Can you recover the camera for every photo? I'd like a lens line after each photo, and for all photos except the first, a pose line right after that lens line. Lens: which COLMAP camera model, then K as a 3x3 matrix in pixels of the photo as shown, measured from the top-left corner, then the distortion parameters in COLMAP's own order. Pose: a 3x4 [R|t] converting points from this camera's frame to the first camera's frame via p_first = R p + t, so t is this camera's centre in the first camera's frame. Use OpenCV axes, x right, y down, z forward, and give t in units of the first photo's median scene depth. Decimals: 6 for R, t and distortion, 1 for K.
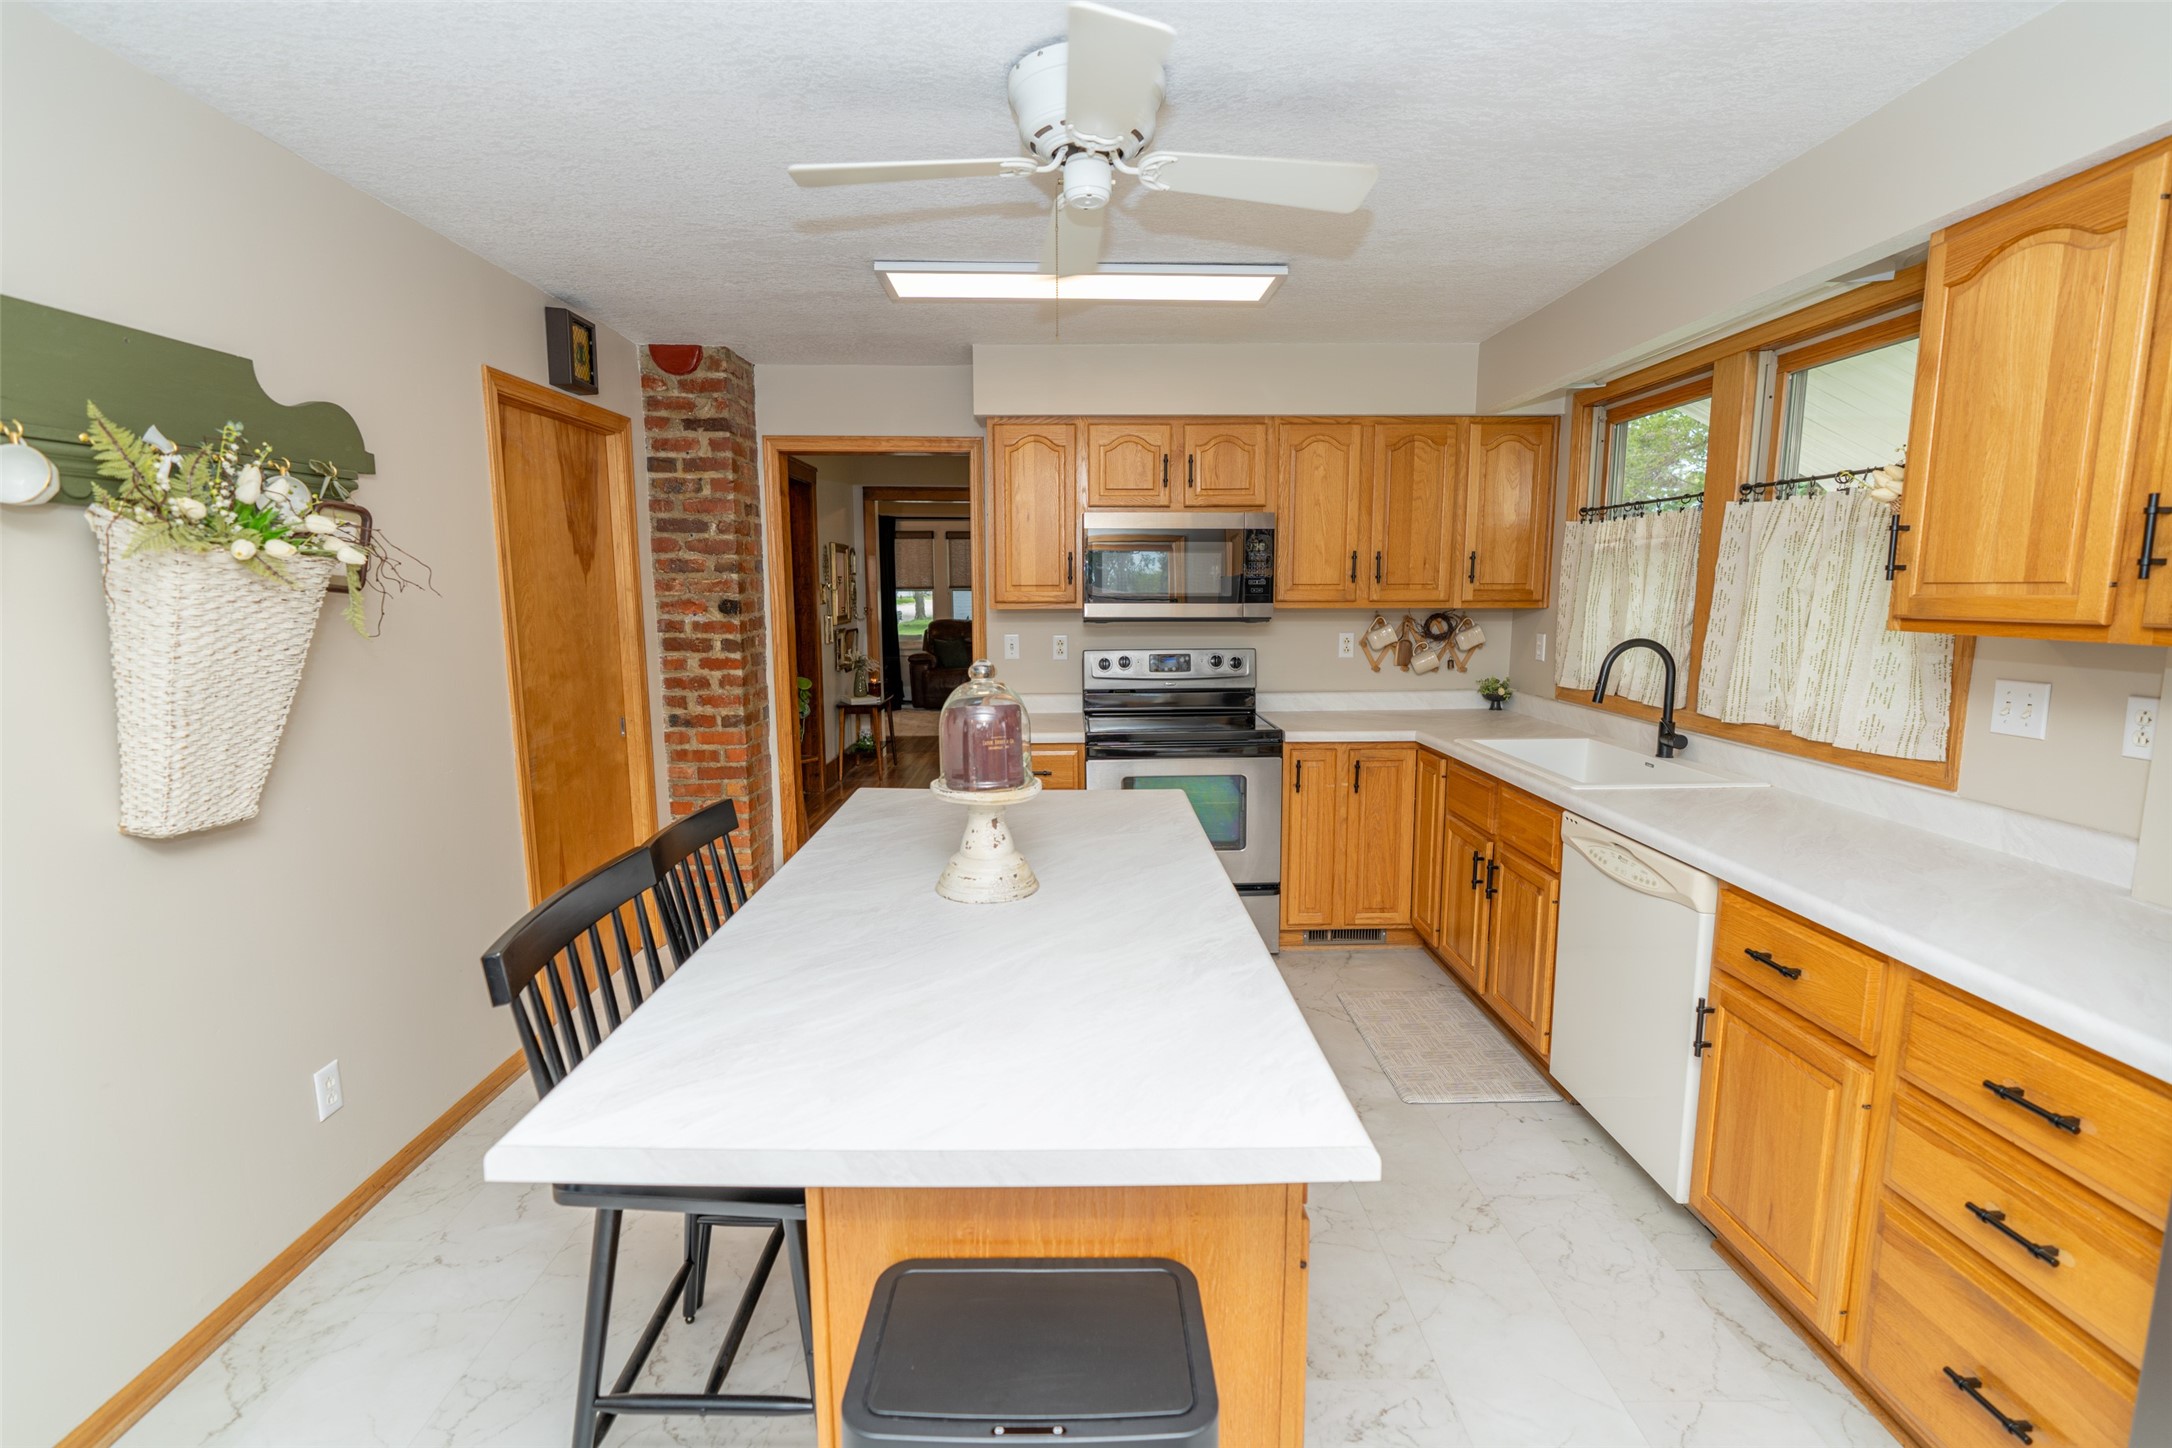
lens RADIAL K [[978.7, 0, 1089.8], [0, 978.7, 733.2], [0, 0, 1]] dist [-0.012873, 0.003114]
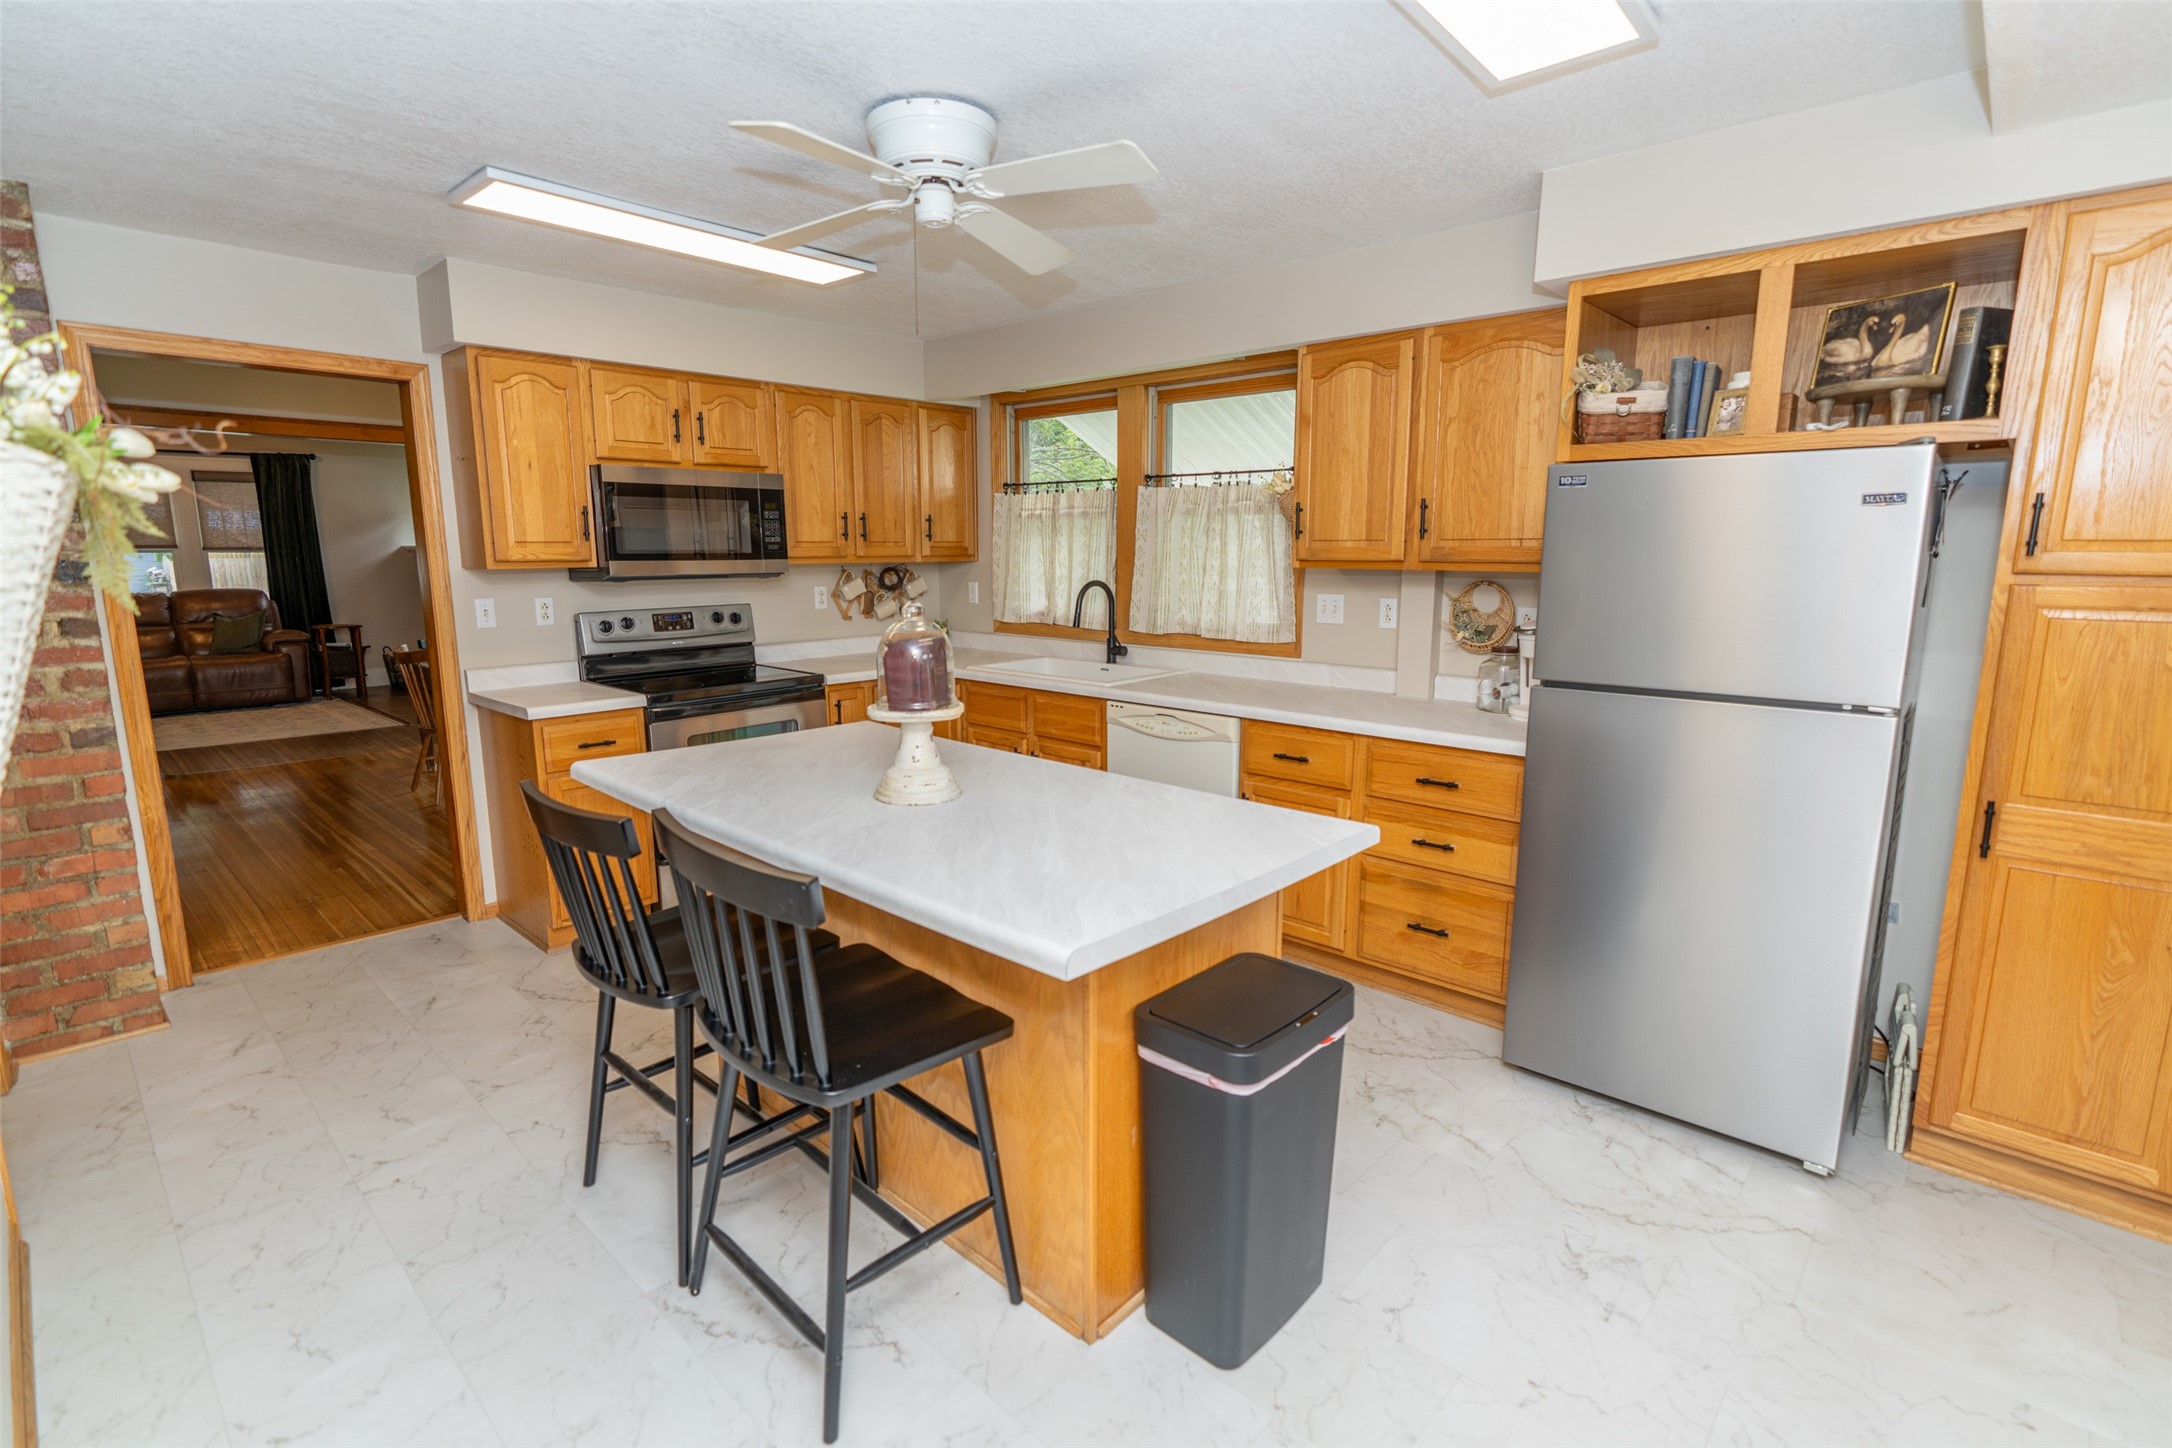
lens RADIAL K [[978.7, 0, 1097.5], [0, 978.7, 736.4], [0, 0, 1]] dist [-0.012873, 0.003114]
pose [[0.687736, -0.136578, 0.712998, -0.392921], [0.106596, 0.990496, 0.086914, 0.003556], [-0.718092, 0.016229, 0.695759, 0.008359]]
